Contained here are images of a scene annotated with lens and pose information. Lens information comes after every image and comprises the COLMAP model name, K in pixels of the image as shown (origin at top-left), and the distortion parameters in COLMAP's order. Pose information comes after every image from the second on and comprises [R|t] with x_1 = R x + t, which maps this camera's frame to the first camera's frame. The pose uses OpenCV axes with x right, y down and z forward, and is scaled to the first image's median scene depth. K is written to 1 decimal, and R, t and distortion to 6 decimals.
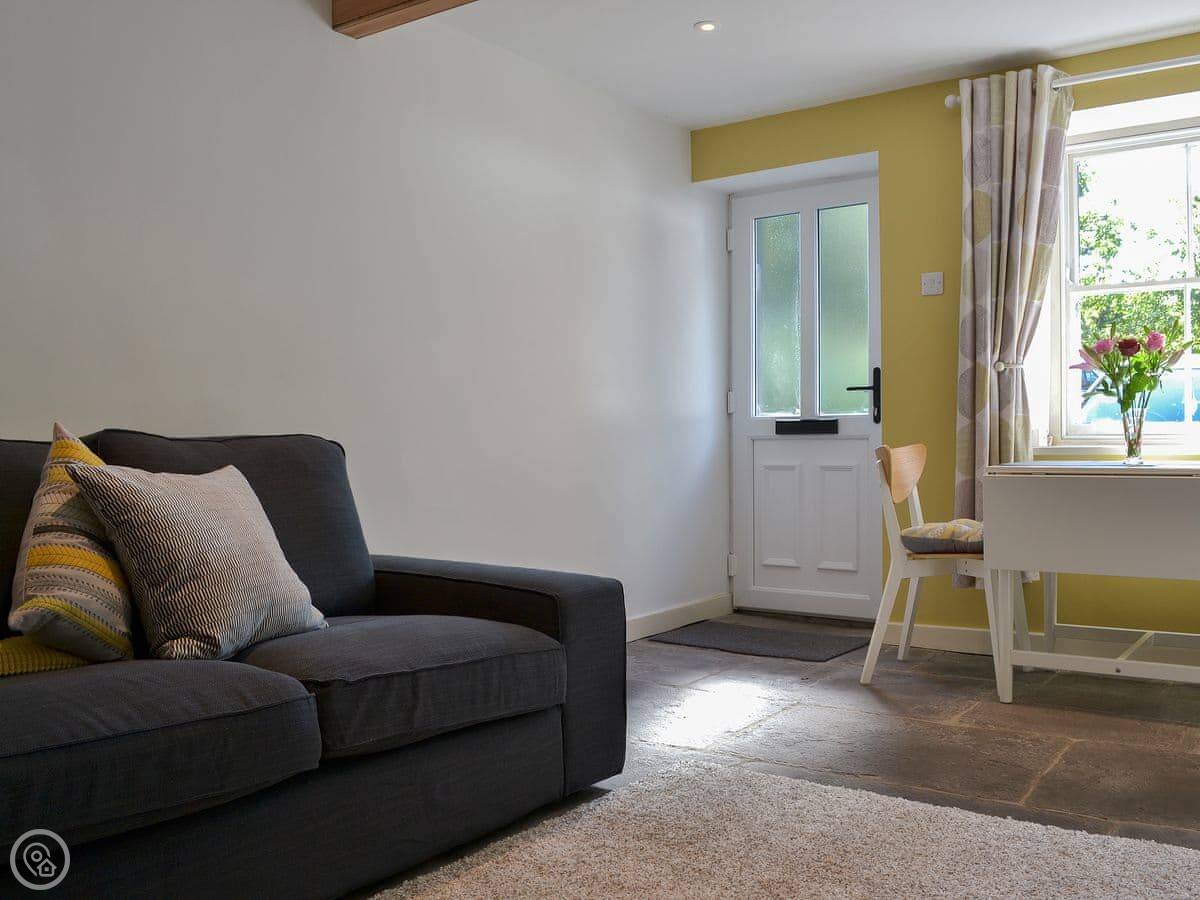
lens RADIAL K [[1096.5, 0, 633.2], [0, 1096.5, 448.7], [0, 0, 1]] dist [-0.069090, 0.000000]
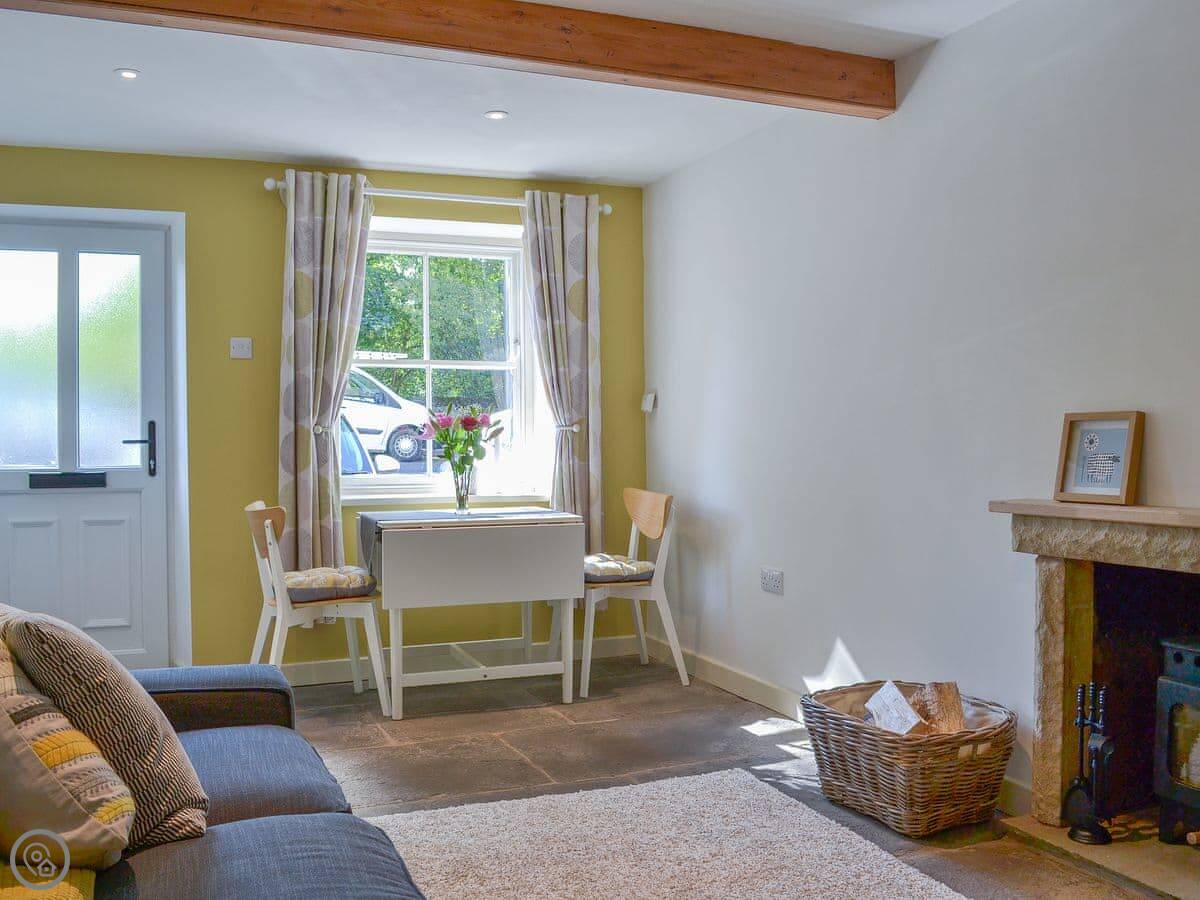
lens RADIAL K [[1096.5, 0, 598.3], [0, 1096.5, 453.1], [0, 0, 1]] dist [-0.069090, 0.000000]
pose [[0.552770, -0.004324, 0.833322, -0.453818], [0.008954, 0.999960, -0.000751, -0.047842], [-0.833286, 0.007876, 0.552787, 0.127740]]
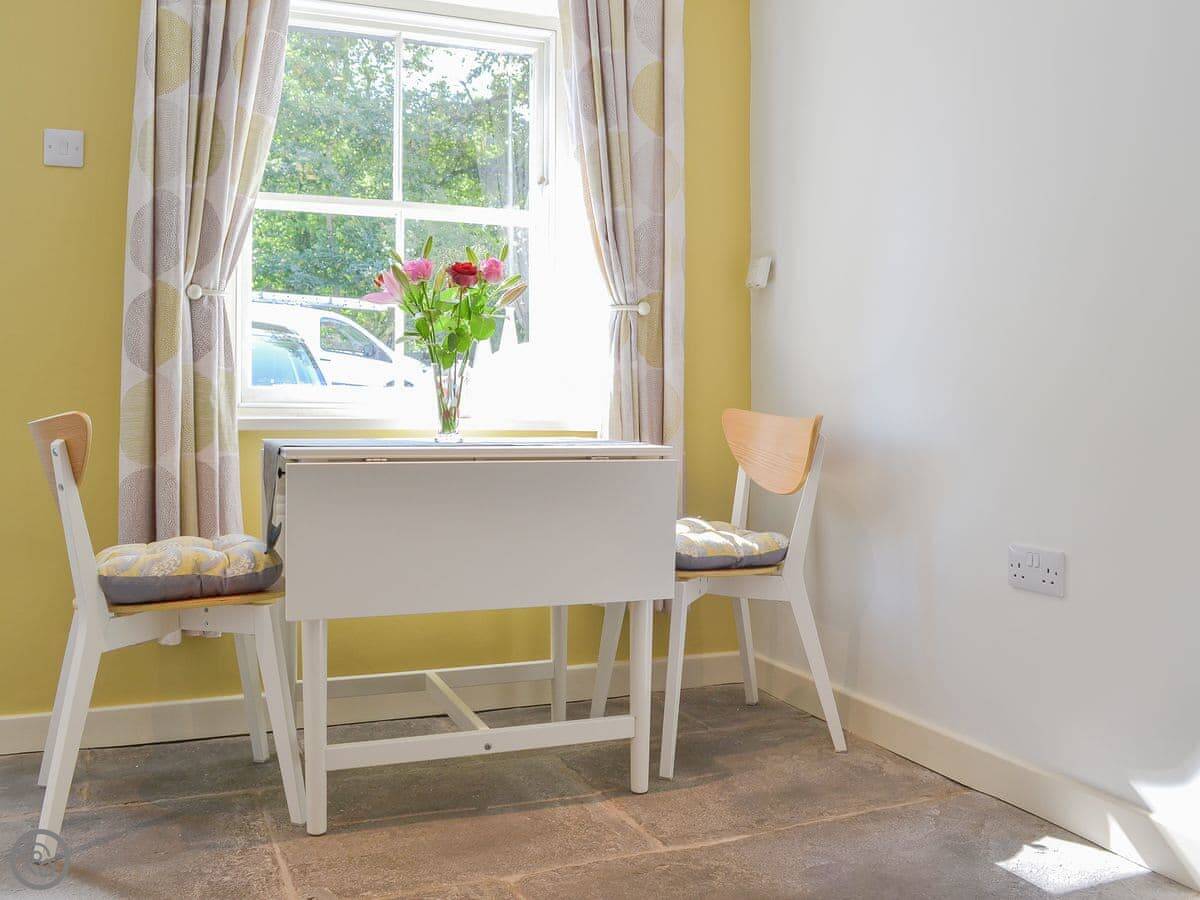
lens RADIAL K [[1096.5, 0, 618.0], [0, 1096.5, 439.8], [0, 0, 1]] dist [-0.069090, 0.000000]
pose [[0.537606, -0.006894, 0.843168, -0.067180], [-0.004097, 0.999933, 0.010788, 0.003561], [-0.843186, -0.009255, 0.537542, 0.450848]]
